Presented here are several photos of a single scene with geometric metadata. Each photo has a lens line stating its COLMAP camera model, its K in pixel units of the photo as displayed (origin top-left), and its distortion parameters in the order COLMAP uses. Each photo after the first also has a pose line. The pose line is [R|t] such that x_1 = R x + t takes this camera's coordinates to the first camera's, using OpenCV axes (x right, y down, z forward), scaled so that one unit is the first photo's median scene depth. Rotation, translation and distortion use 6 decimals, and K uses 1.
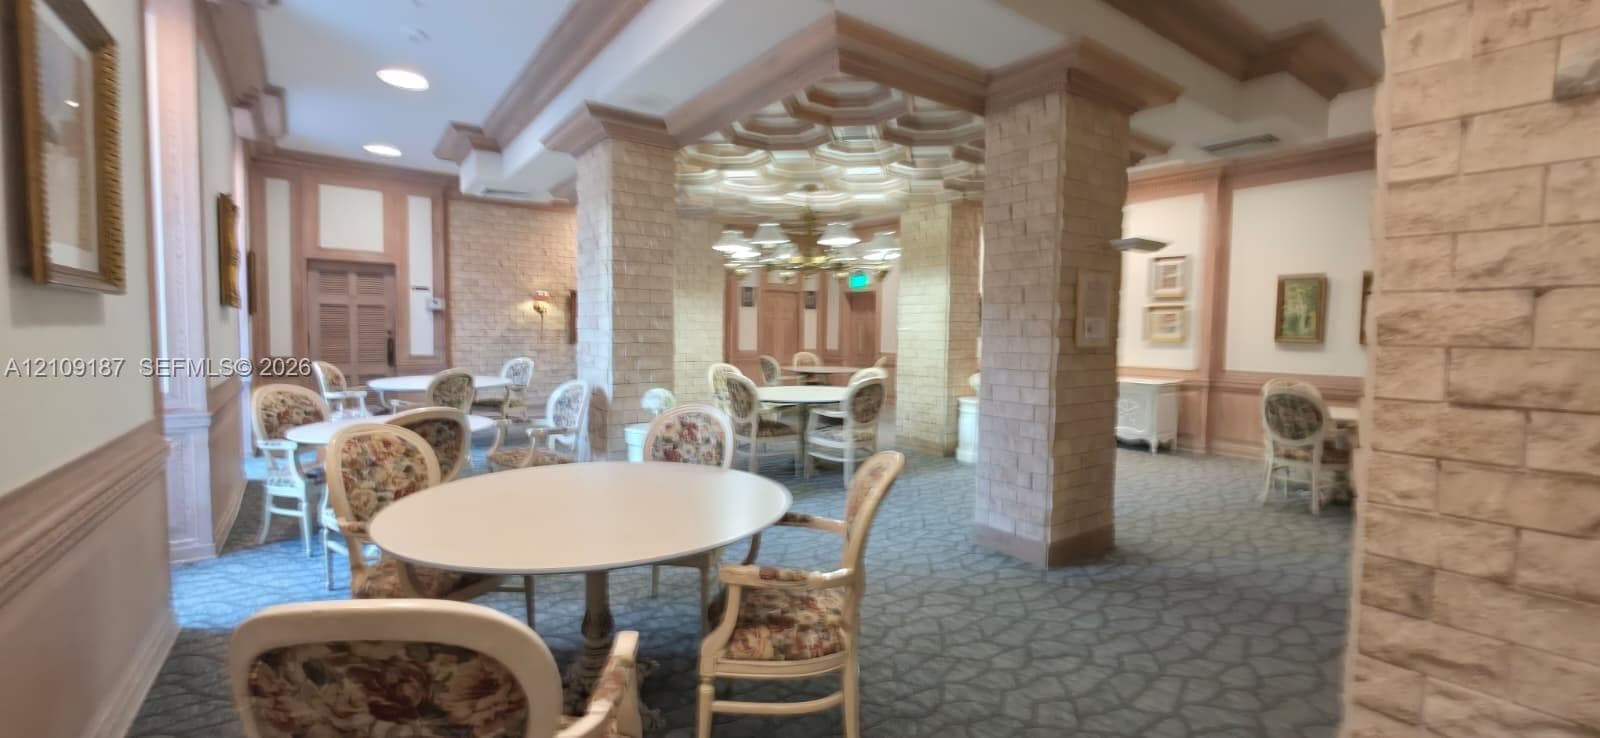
lens RADIAL K [[643.1, 0, 800.0], [0, 643.1, 369.0], [0, 0, 1]] dist [0.000032, -0.000019]
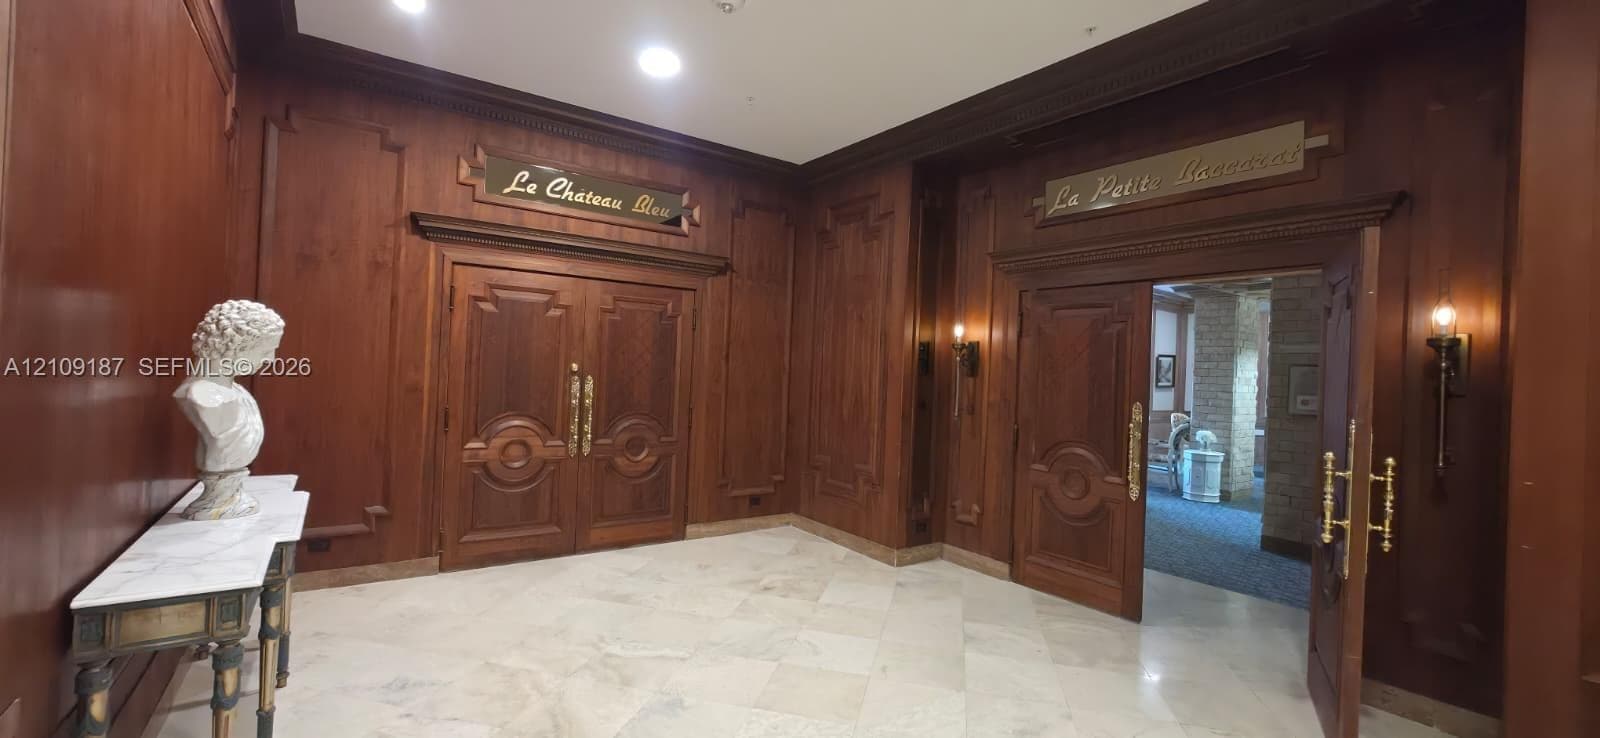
lens RADIAL K [[643.1, 0, 800.0], [0, 643.1, 369.0], [0, 0, 1]] dist [0.000032, -0.000019]
pose [[-0.000070, -0.015815, -0.999875, 1.578025], [-0.091231, 0.995705, -0.015742, -0.008828], [0.995830, 0.091219, -0.001513, -0.152406]]
